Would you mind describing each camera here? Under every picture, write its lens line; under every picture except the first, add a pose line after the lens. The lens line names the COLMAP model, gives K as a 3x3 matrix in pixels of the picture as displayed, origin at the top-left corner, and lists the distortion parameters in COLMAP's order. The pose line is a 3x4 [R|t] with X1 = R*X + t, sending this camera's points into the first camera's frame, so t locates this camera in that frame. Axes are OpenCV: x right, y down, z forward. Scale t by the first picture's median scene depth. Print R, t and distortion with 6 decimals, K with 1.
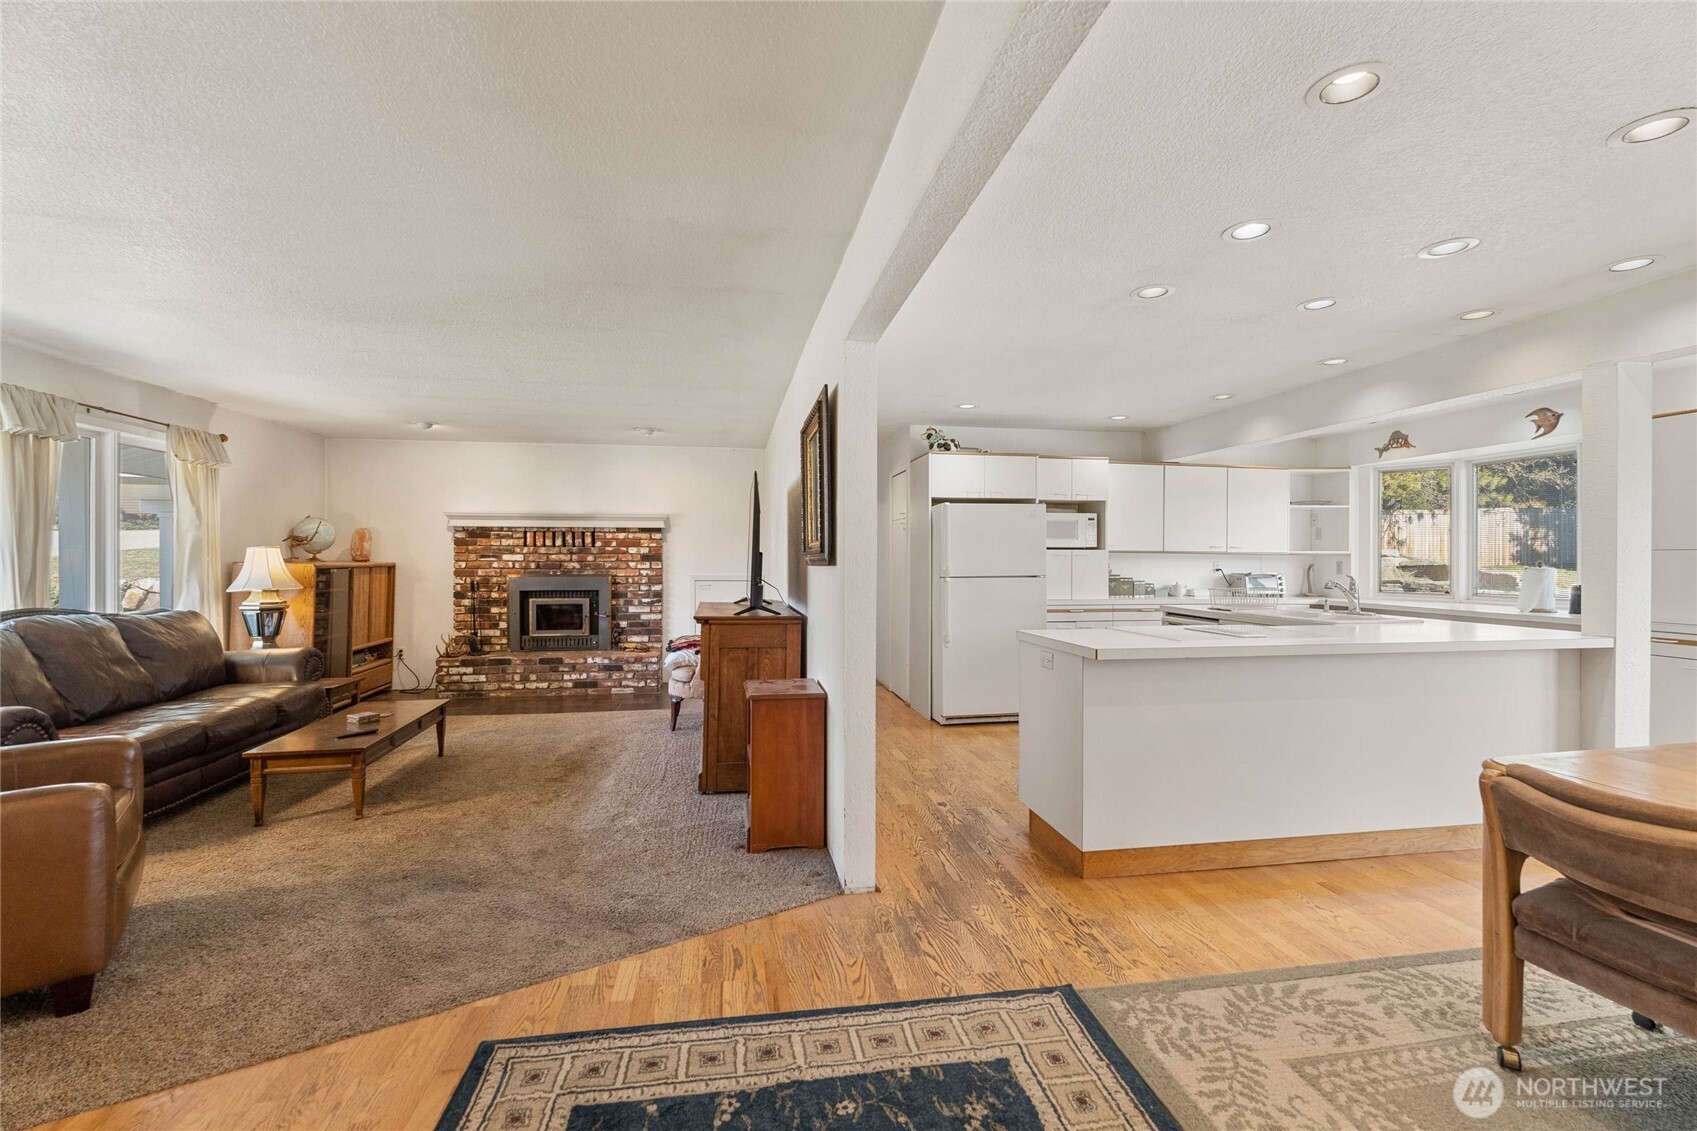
lens RADIAL K [[746.2, 0, 851.4], [0, 746.2, 558.9], [0, 0, 1]] dist [-0.008500, 0.001960]
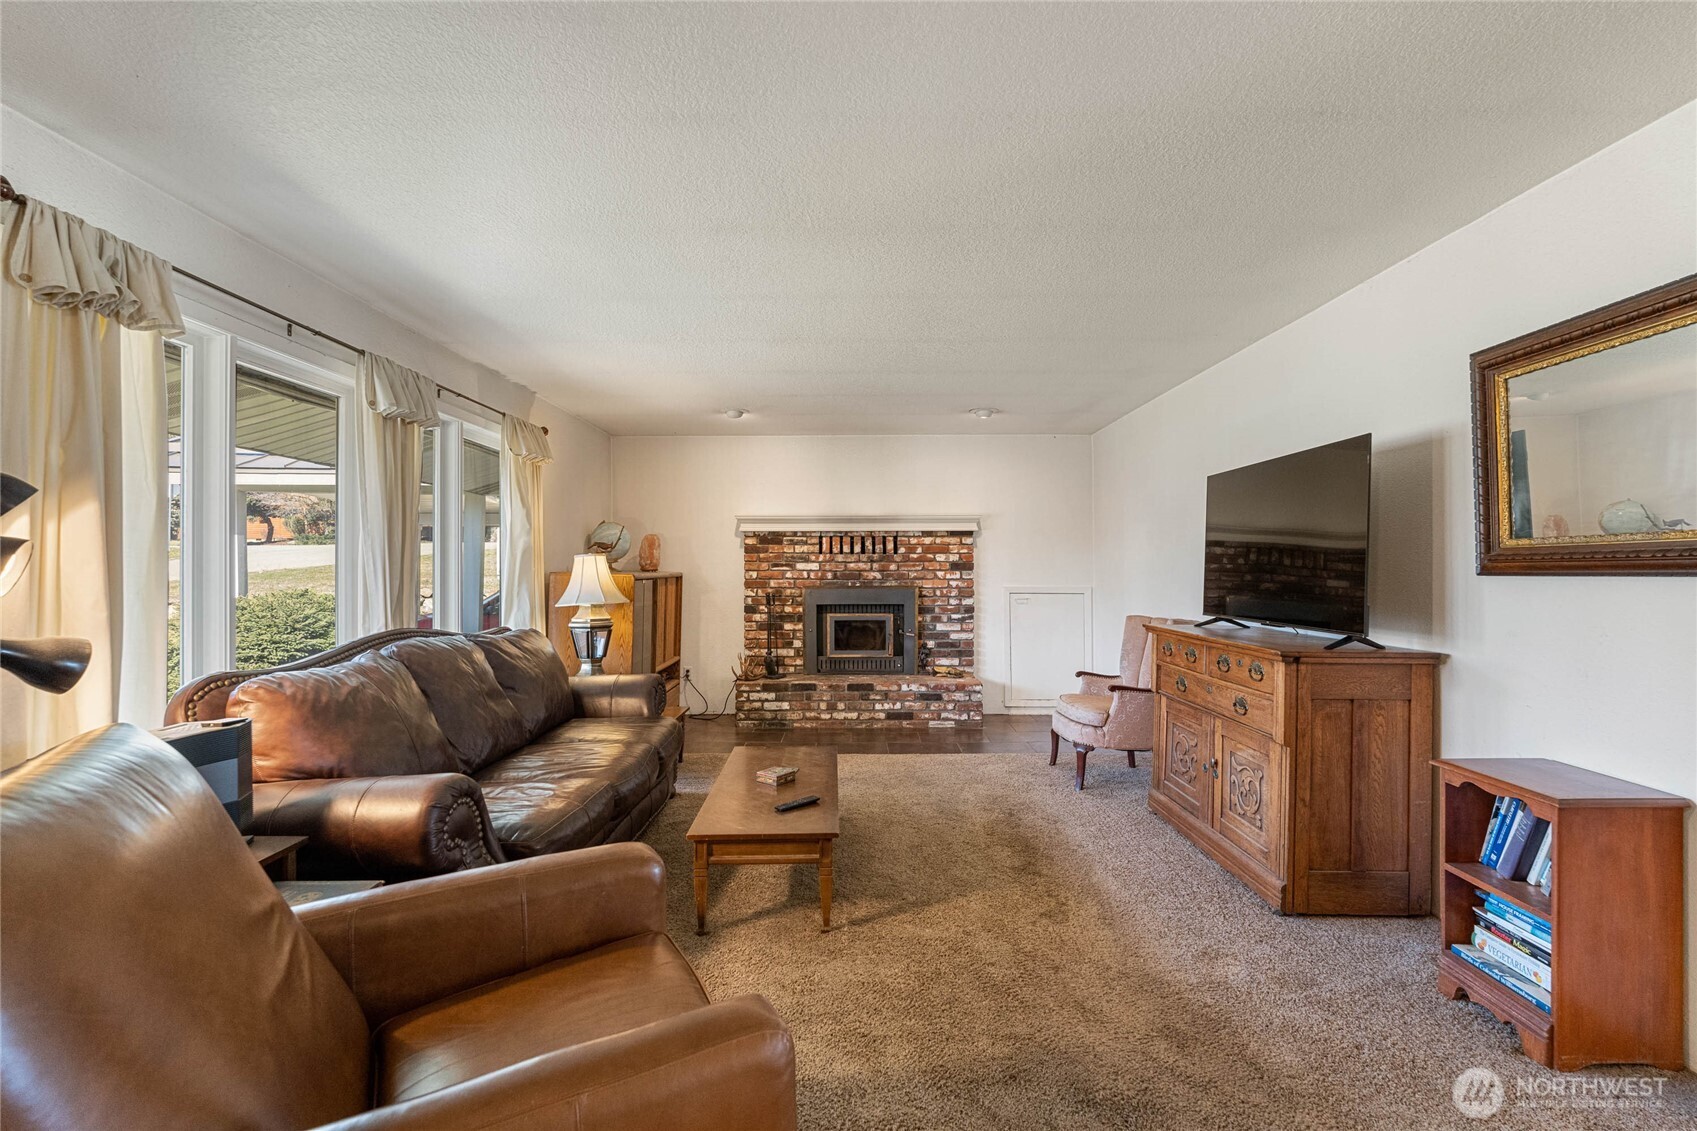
lens RADIAL K [[746.2, 0, 847.0], [0, 746.2, 564.1], [0, 0, 1]] dist [-0.008500, 0.001960]
pose [[0.984639, -0.003695, -0.174566, -0.343446], [0.002687, 0.999978, -0.006012, 0.001058], [0.174584, 0.005450, 0.984627, 0.197206]]
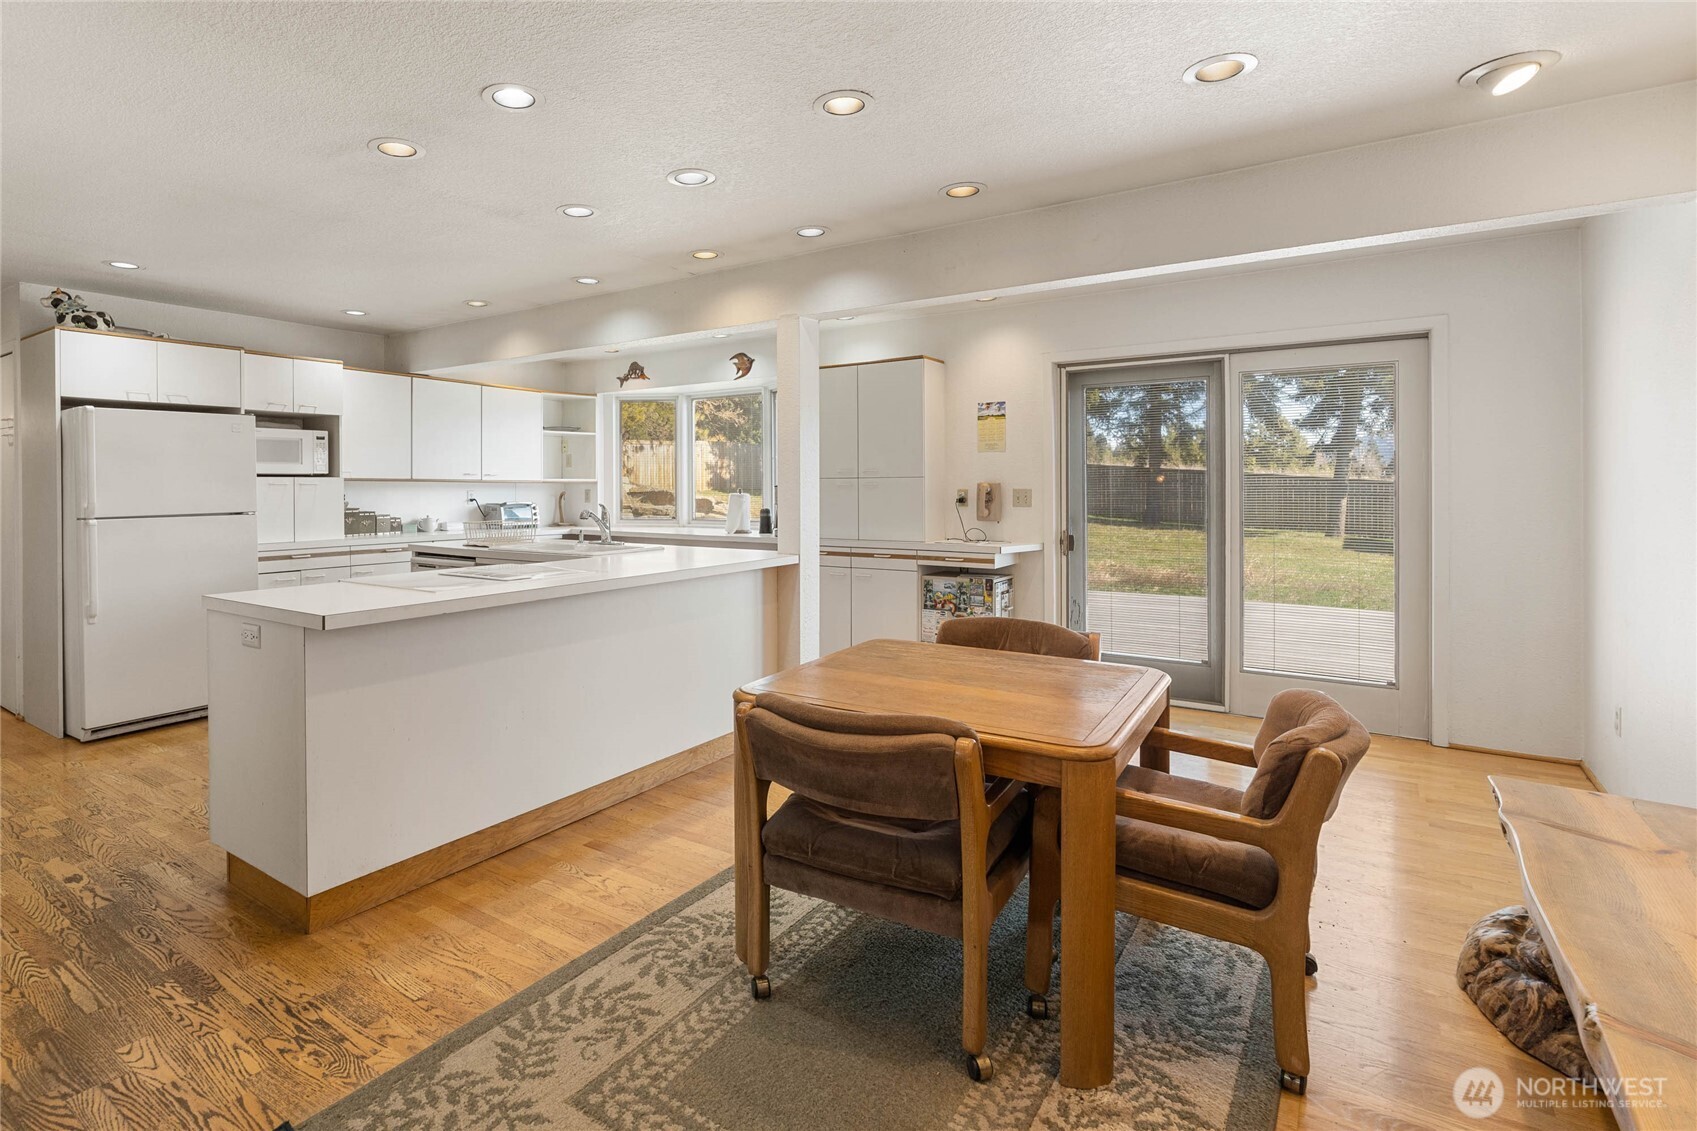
lens RADIAL K [[849.4, 0, 731.5], [0, 849.4, 491.4], [0, 0, 1]] dist [-0.004758, 0.000810]
pose [[0.726022, -0.009984, 0.687599, 0.025510], [0.006300, 0.999949, 0.007868, -0.001938], [-0.687643, -0.001381, 0.726048, 0.064781]]
